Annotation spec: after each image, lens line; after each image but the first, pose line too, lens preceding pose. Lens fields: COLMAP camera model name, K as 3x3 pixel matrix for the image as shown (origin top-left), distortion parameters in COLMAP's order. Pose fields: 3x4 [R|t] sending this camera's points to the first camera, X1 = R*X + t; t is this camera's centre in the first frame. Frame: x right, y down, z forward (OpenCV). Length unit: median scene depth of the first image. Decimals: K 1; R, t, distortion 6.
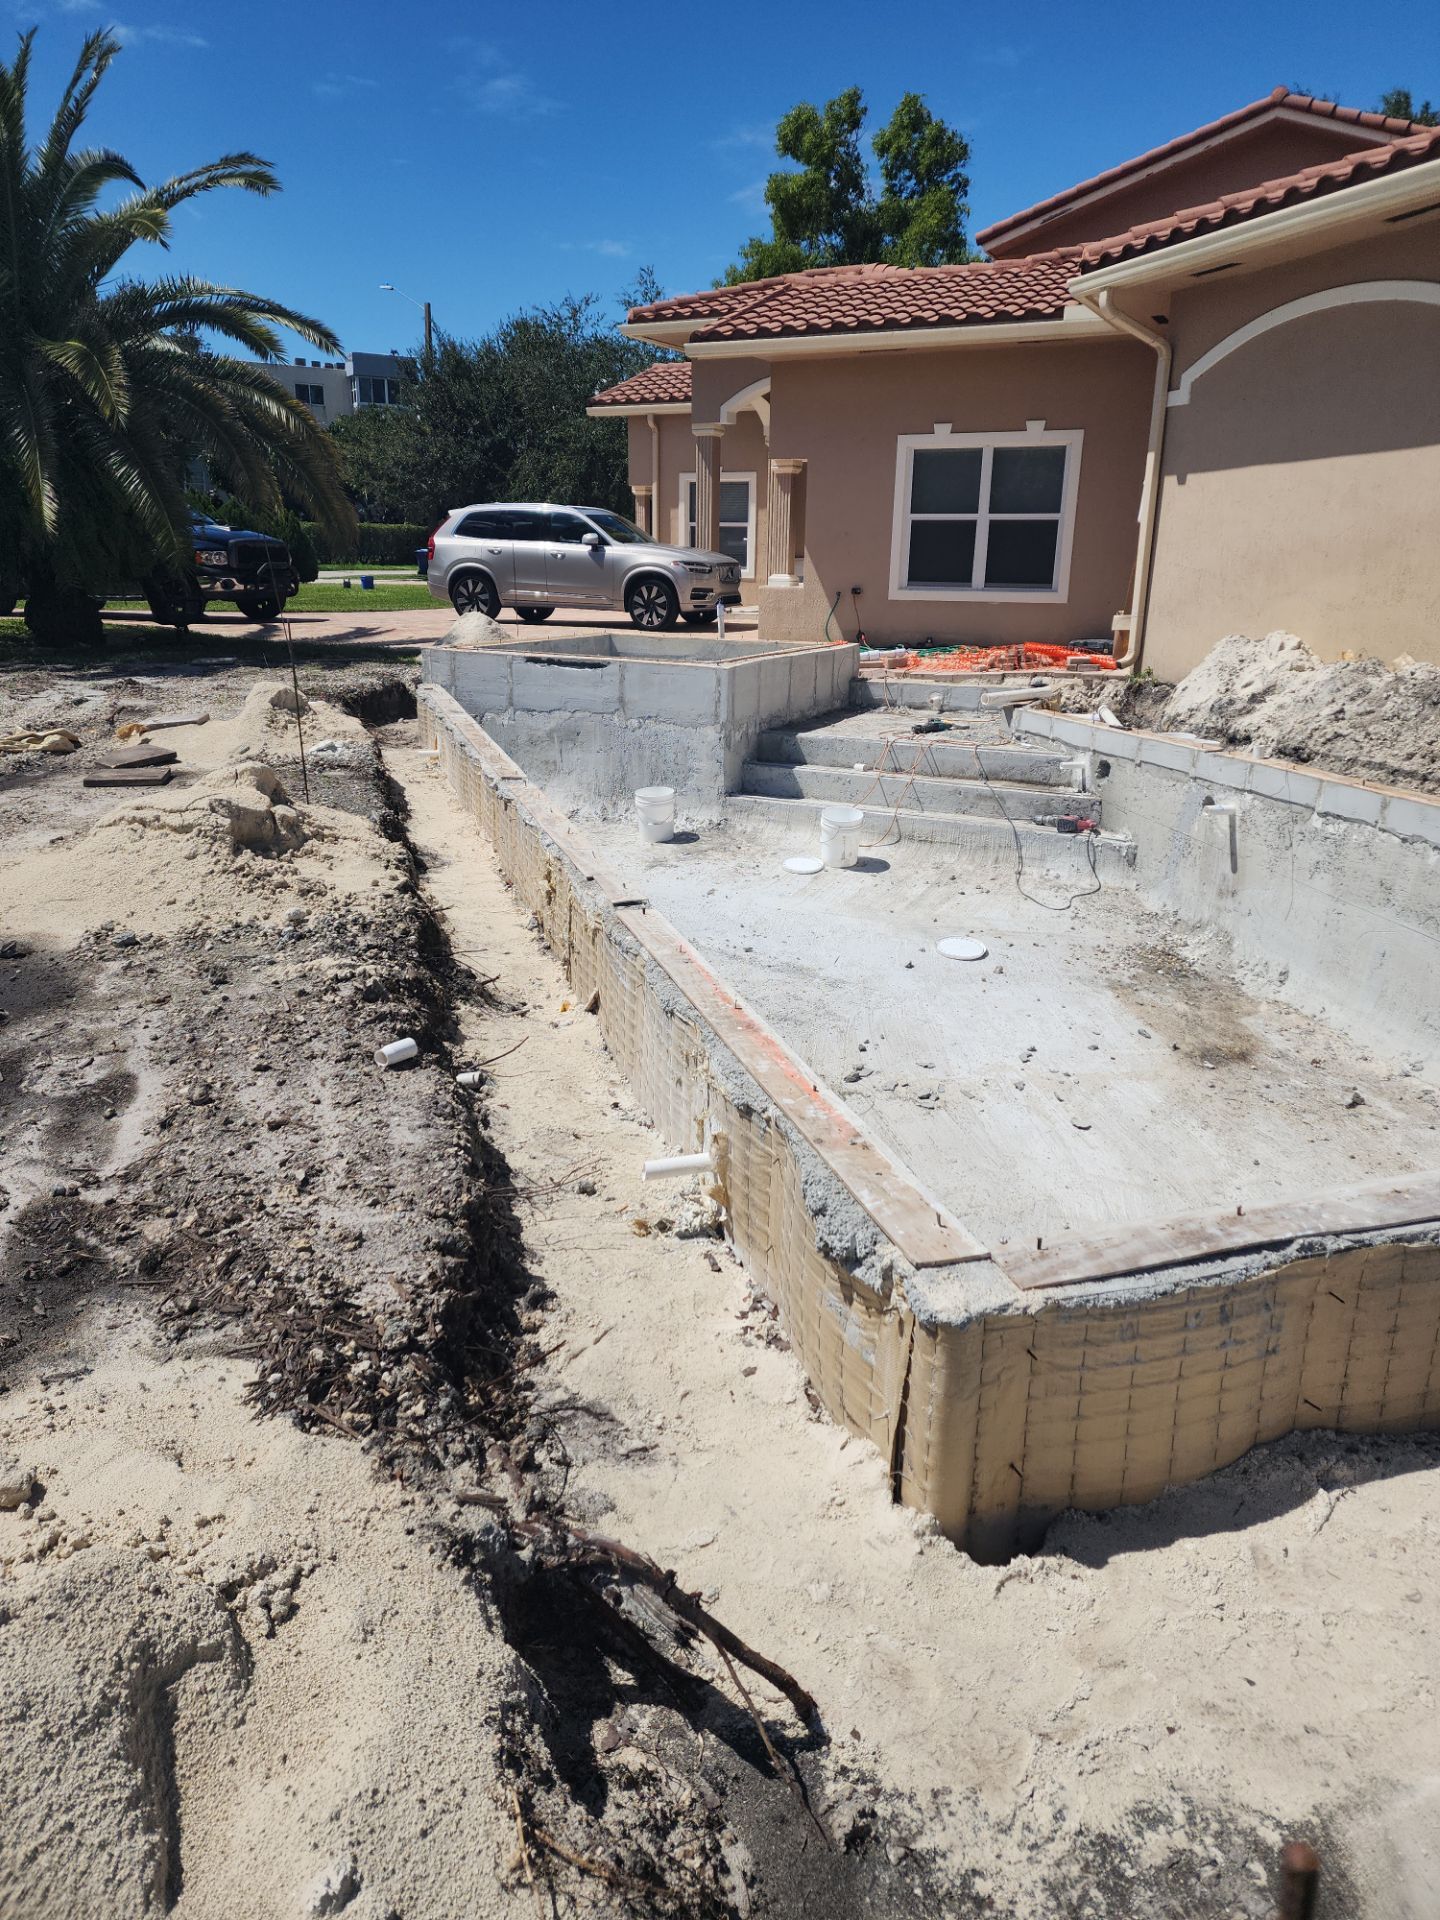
lens RADIAL K [[1299.3, 0, 726.0], [0, 1299.3, 1003.1], [0, 0, 1]] dist [0.062370, -0.055735]
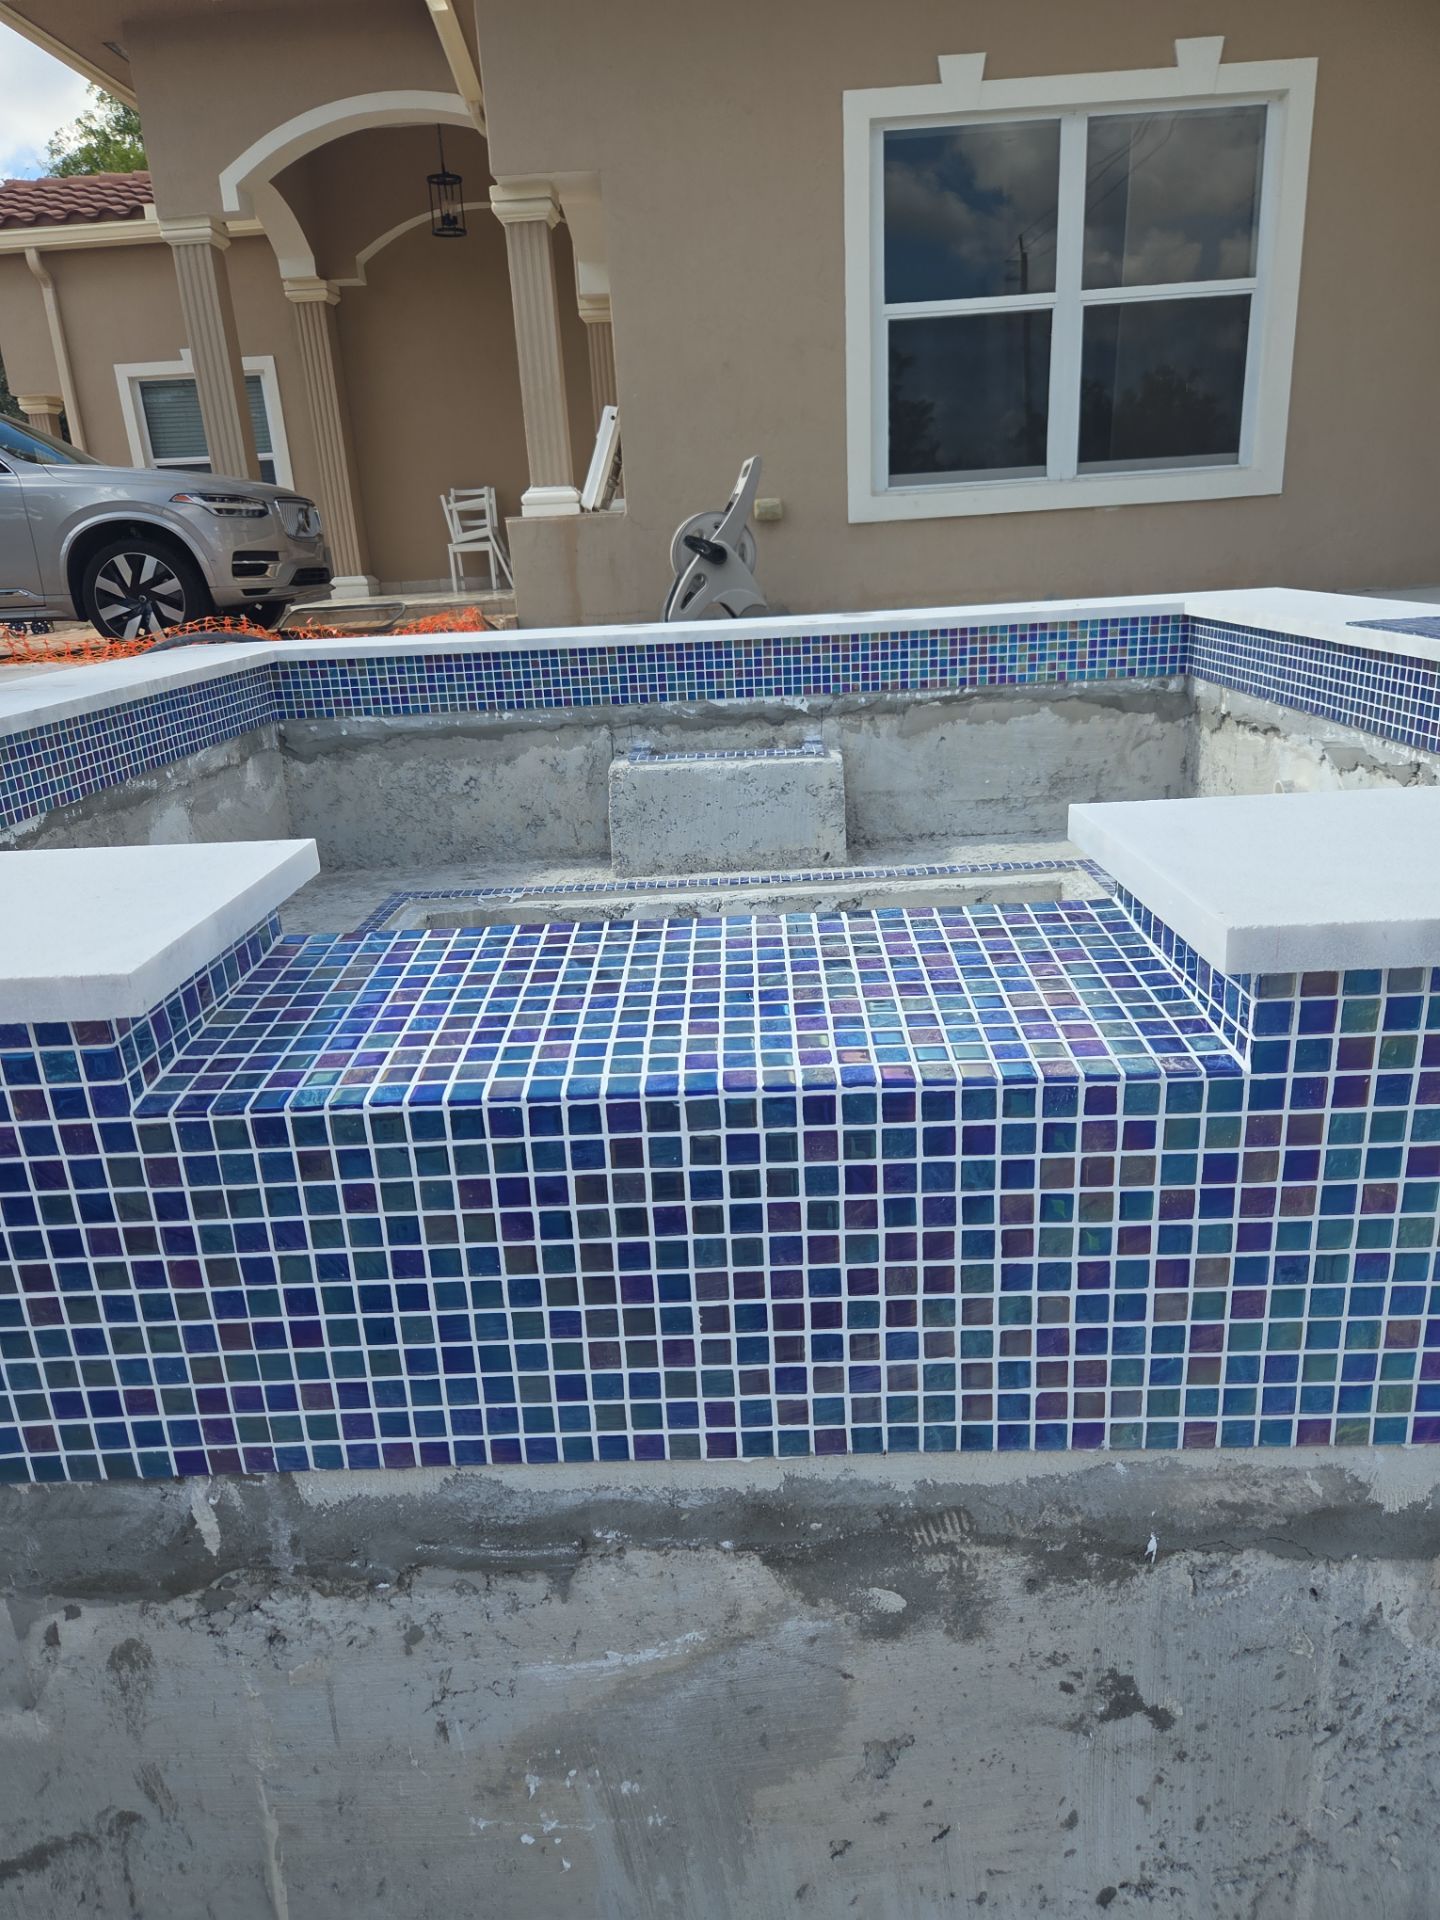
lens RADIAL K [[1299.3, 0, 726.0], [0, 1299.3, 1003.1], [0, 0, 1]] dist [0.062370, -0.055735]
pose [[0.907860, -0.208357, 0.363838, -0.096886], [0.201147, 0.977839, 0.058065, -0.194609], [-0.367873, 0.020470, 0.929651, 0.643765]]
